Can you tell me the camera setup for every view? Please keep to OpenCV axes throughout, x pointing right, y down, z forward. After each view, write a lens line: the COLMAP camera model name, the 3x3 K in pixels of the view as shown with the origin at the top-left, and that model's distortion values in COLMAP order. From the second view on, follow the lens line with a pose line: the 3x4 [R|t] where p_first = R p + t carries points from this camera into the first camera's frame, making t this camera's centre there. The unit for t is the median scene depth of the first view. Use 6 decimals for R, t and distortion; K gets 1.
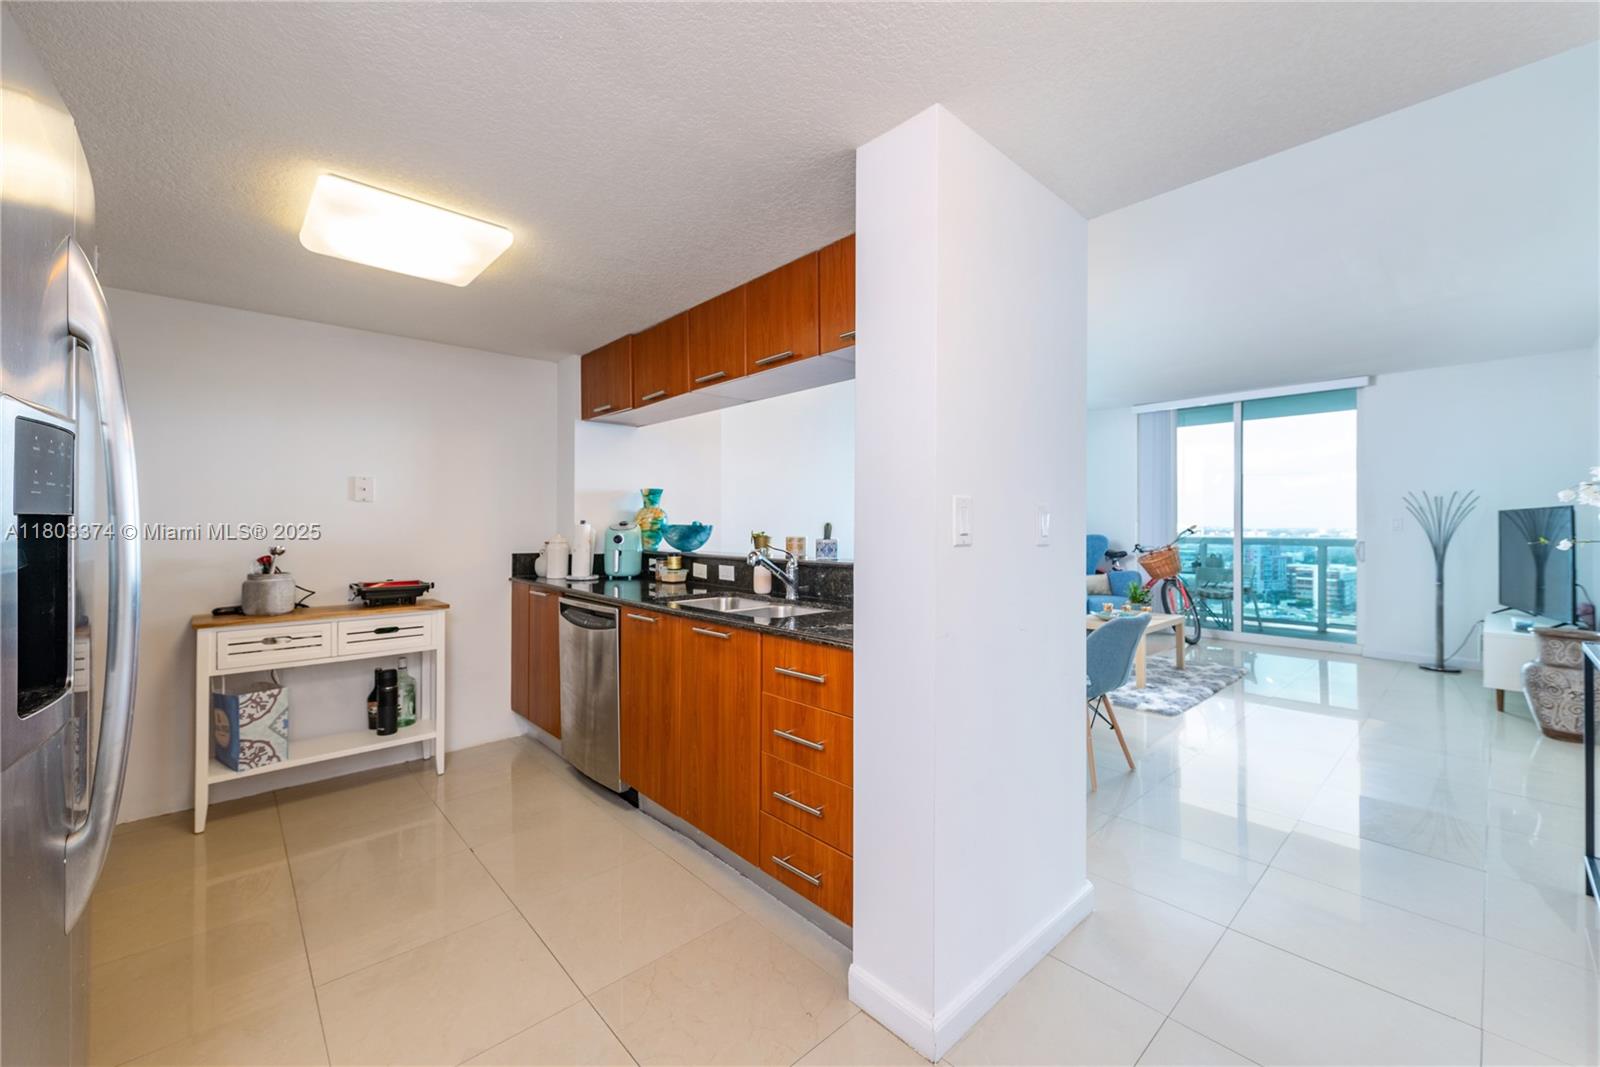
lens RADIAL K [[634.0, 0, 793.4], [0, 634.0, 527.7], [0, 0, 1]] dist [-0.003959, -0.000190]
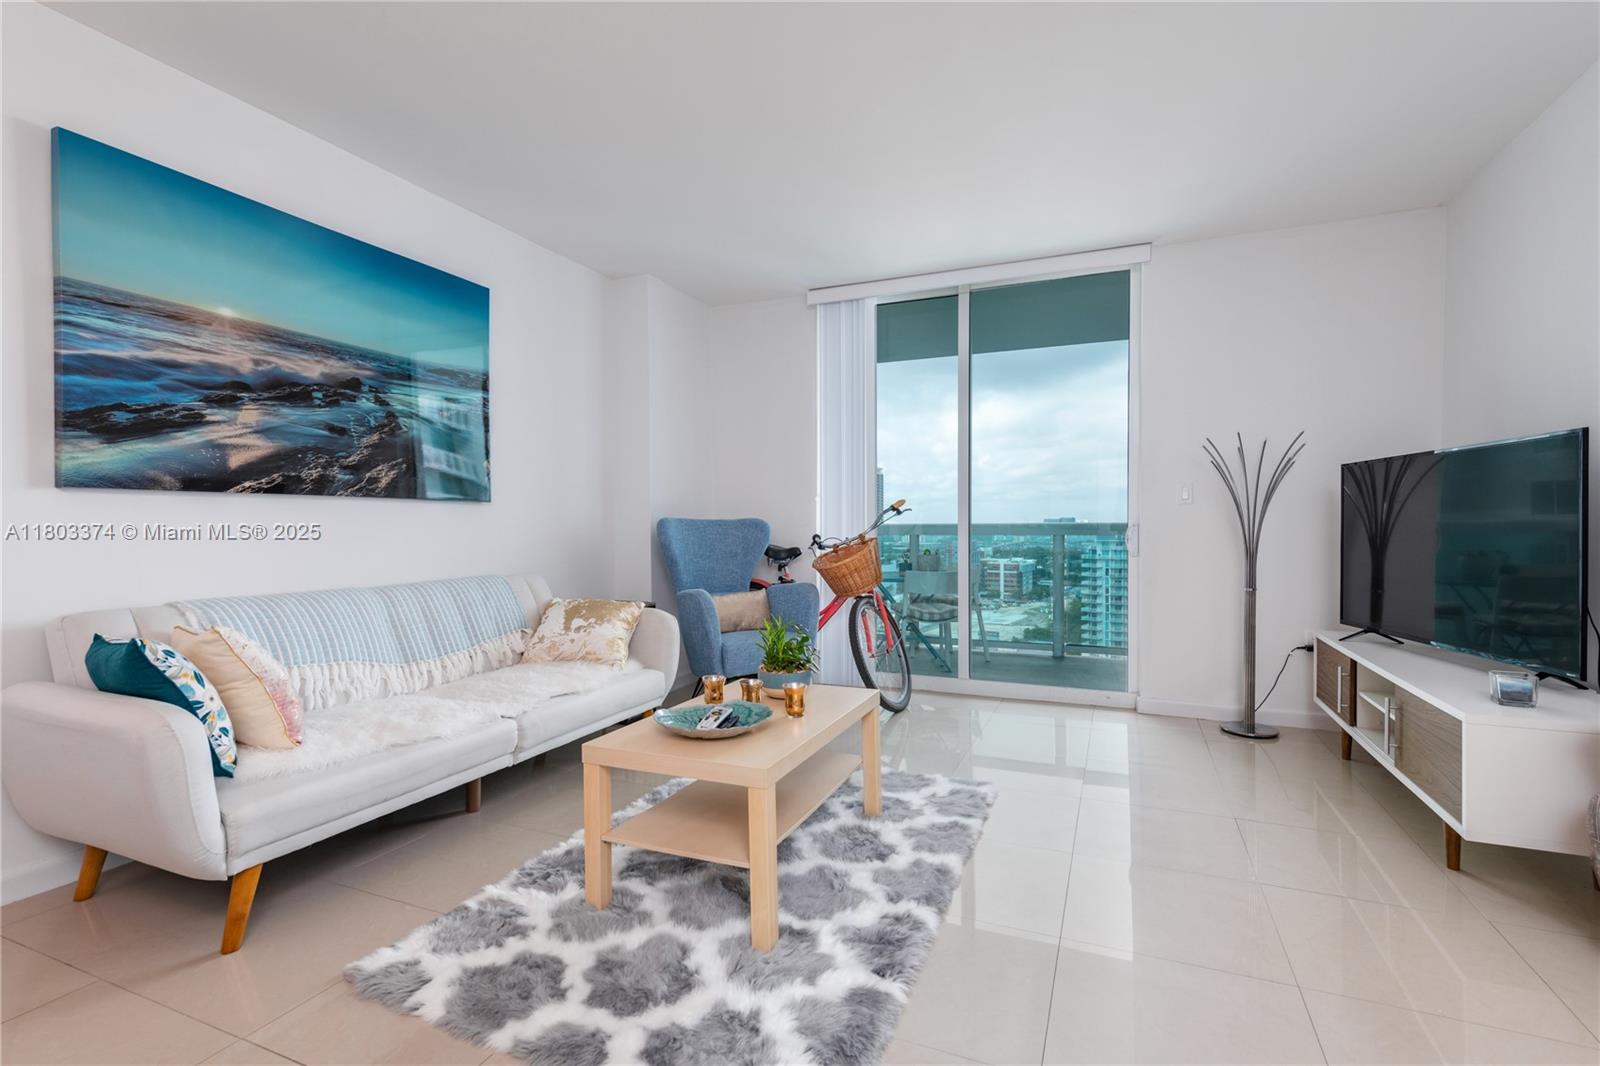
lens RADIAL K [[681.6, 0, 817.5], [0, 681.6, 542.1], [0, 0, 1]] dist [-0.002395, -0.004036]
pose [[0.907621, -0.014122, 0.419552, 0.313489], [0.005521, 0.999749, 0.021708, 0.021371], [-0.419754, -0.017387, 0.907471, 0.483833]]
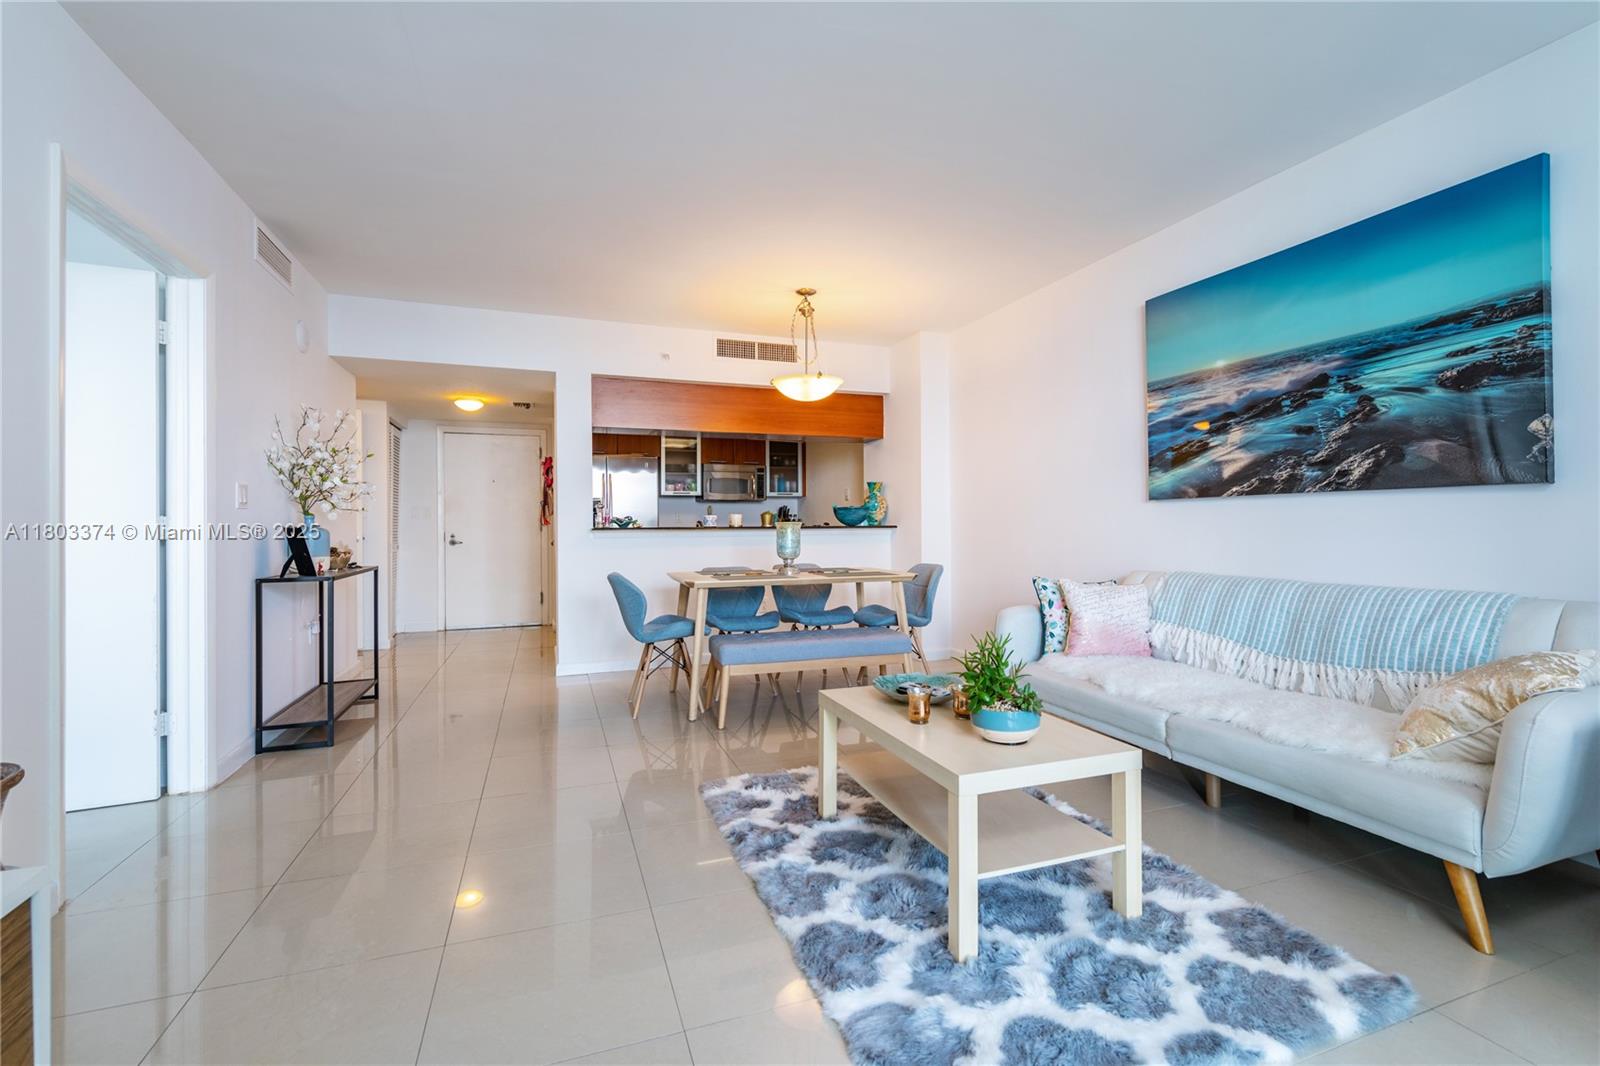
lens RADIAL K [[681.6, 0, 796.9], [0, 681.6, 519.3], [0, 0, 1]] dist [-0.002395, -0.004036]
pose [[-0.368898, -0.009847, -0.929418, 0.736558], [-0.003560, 0.999952, -0.009181, 0.022650], [0.929463, -0.000078, -0.368915, 0.834305]]
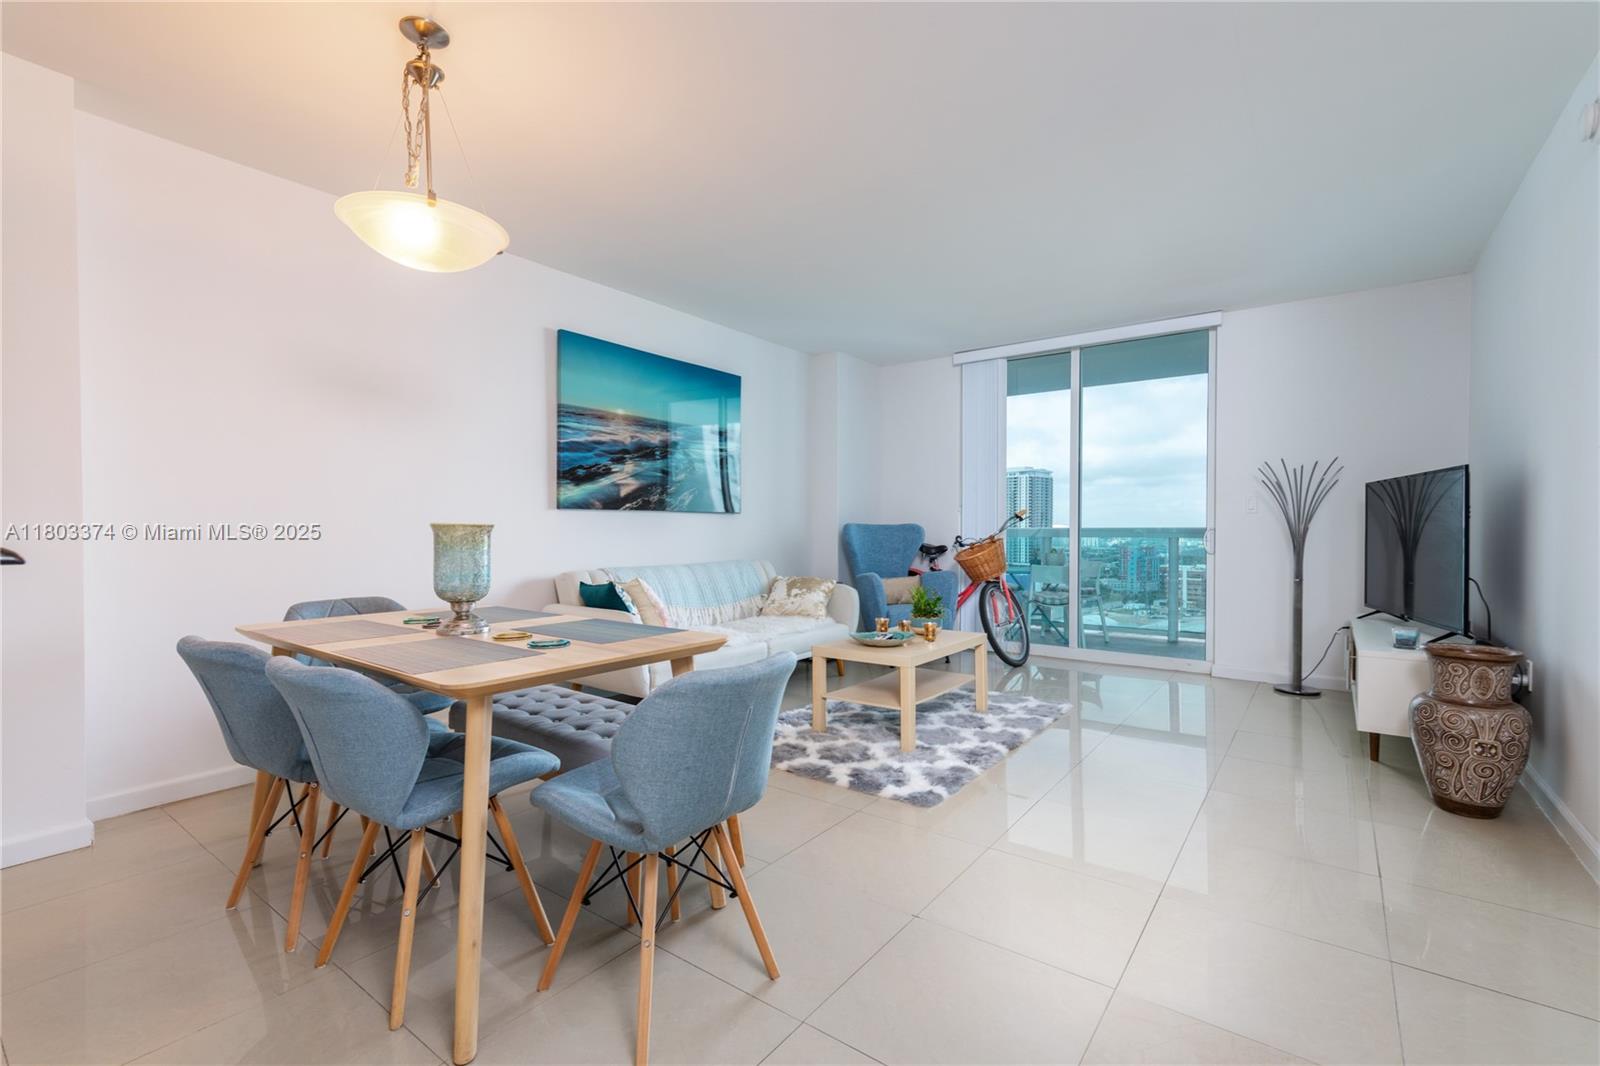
lens RADIAL K [[681.6, 0, 828.6], [0, 681.6, 545.8], [0, 0, 1]] dist [-0.002395, -0.004036]
pose [[0.978850, -0.006767, 0.204468, 0.244936], [0.002665, 0.999790, 0.020331, 0.023109], [-0.204563, -0.019356, 0.978662, 0.254500]]
